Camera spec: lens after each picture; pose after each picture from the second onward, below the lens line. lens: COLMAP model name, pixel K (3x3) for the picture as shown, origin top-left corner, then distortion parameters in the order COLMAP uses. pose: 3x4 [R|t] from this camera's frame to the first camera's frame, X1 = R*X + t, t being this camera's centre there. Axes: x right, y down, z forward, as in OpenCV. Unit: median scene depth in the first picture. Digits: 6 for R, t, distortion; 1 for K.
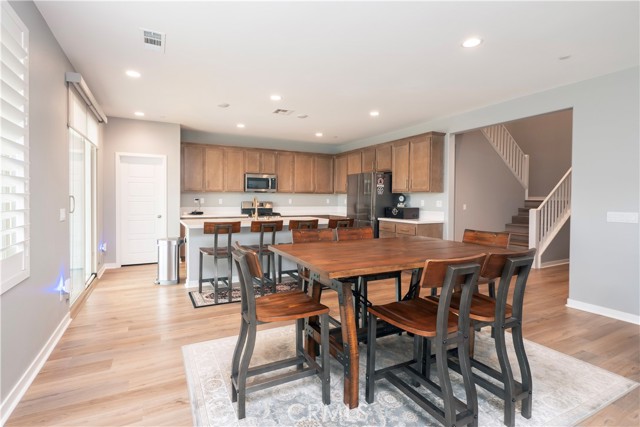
lens RADIAL K [[300.6, 0, 311.5], [0, 300.6, 201.8], [0, 0, 1]] dist [0.004161, 0.000256]
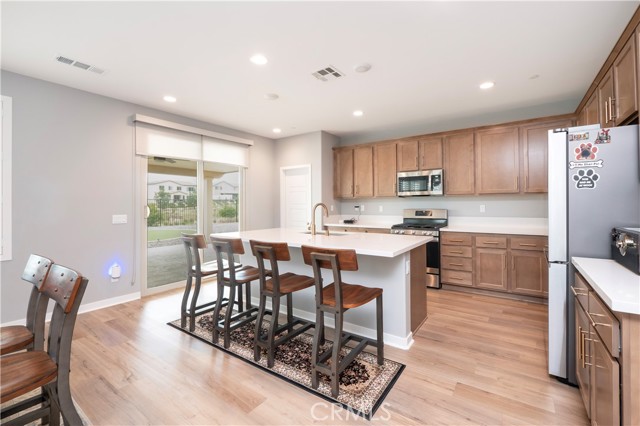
lens RADIAL K [[272.8, 0, 340.1], [0, 272.8, 203.4], [0, 0, 1]] dist [-0.000534, -0.000027]
pose [[0.499674, -0.015049, -0.866083, 0.347318], [0.001435, 0.999862, -0.016545, -0.004305], [0.866212, 0.007025, 0.499627, 0.588395]]
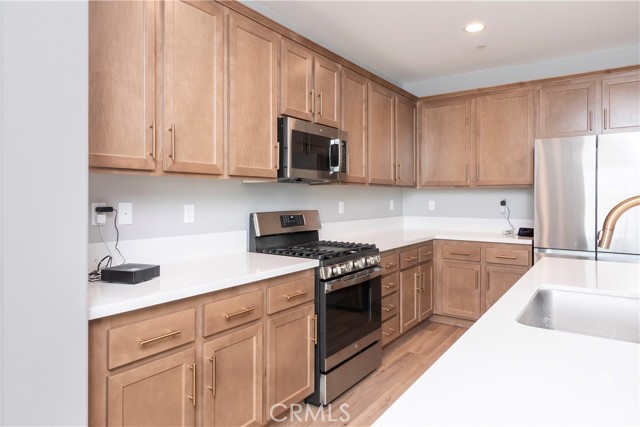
lens RADIAL K [[398.5, 0, 321.2], [0, 398.5, 198.5], [0, 0, 1]] dist [-0.001014, -0.000138]
pose [[0.887399, -0.008218, 0.460929, -0.411701], [0.012668, 0.999898, -0.006562, -0.013109], [-0.460828, 0.011663, 0.887413, 0.722891]]
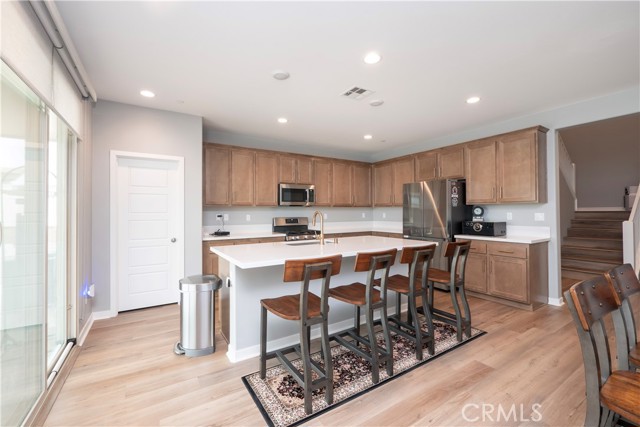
lens RADIAL K [[262.8, 0, 319.7], [0, 262.8, 207.8], [0, 0, 1]] dist [0.000231, 0.000138]
pose [[0.995731, -0.012497, 0.091451, -0.199741], [0.015165, 0.999478, -0.028538, -0.006090], [-0.091046, 0.029803, 0.995401, 0.313589]]
